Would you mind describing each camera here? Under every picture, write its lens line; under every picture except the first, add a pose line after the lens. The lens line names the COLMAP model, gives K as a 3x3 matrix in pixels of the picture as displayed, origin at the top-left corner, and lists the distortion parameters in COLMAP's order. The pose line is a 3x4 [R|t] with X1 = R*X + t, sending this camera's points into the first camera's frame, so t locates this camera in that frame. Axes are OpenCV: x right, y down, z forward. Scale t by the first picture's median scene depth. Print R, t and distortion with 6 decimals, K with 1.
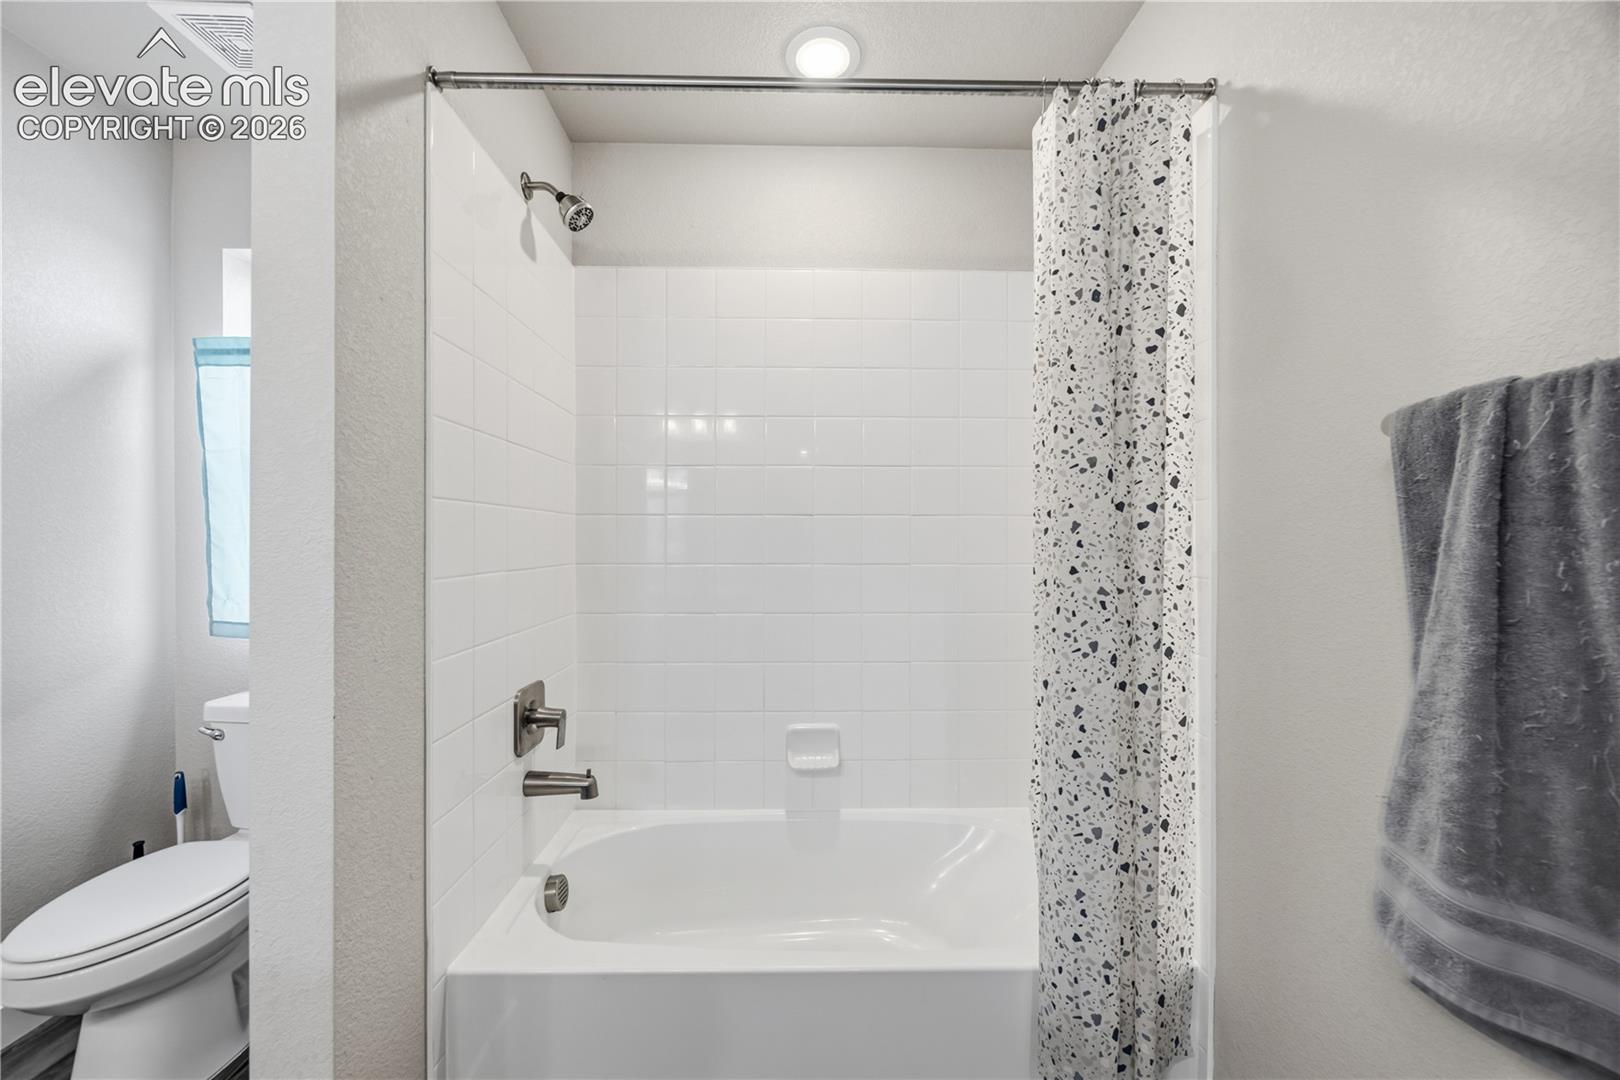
lens RADIAL K [[622.4, 0, 804.2], [0, 622.4, 546.4], [0, 0, 1]] dist [-0.003407, -0.000180]
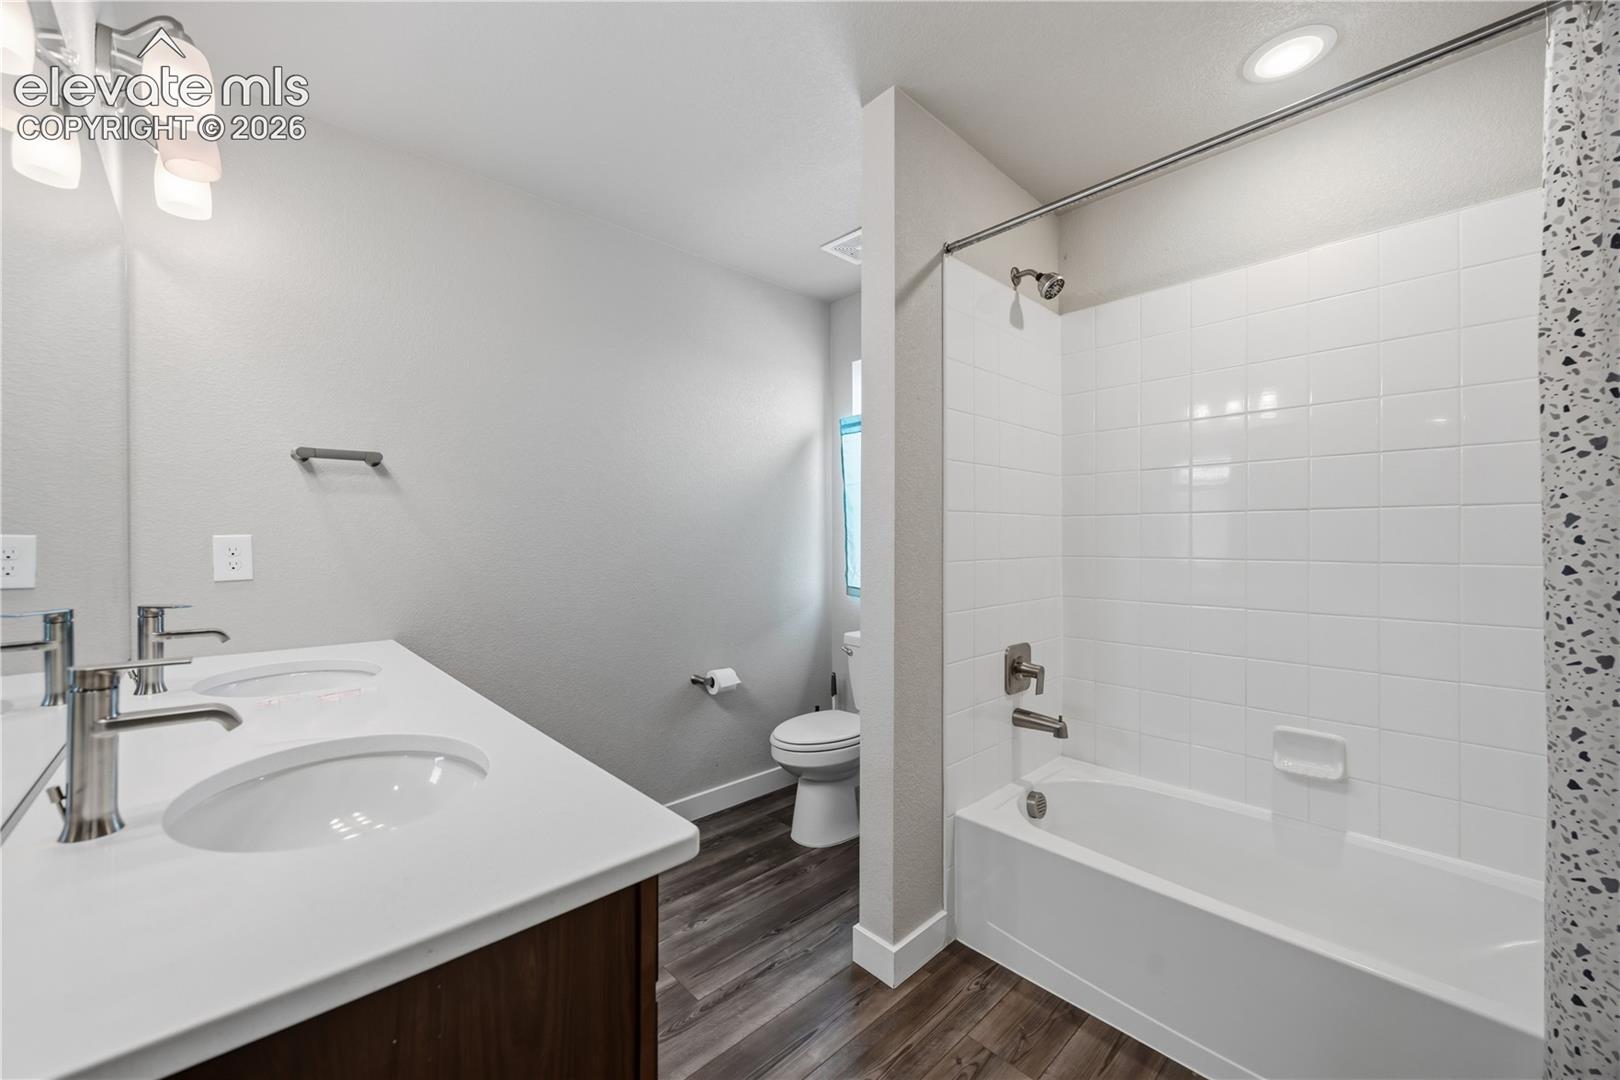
lens RADIAL K [[622.4, 0, 804.2], [0, 622.4, 546.4], [0, 0, 1]] dist [-0.003407, -0.000180]
pose [[0.671931, 0.006868, -0.740582, 0.251045], [-0.001499, 0.999968, 0.007913, 0.000056], [0.740613, -0.004207, 0.671919, -0.256544]]
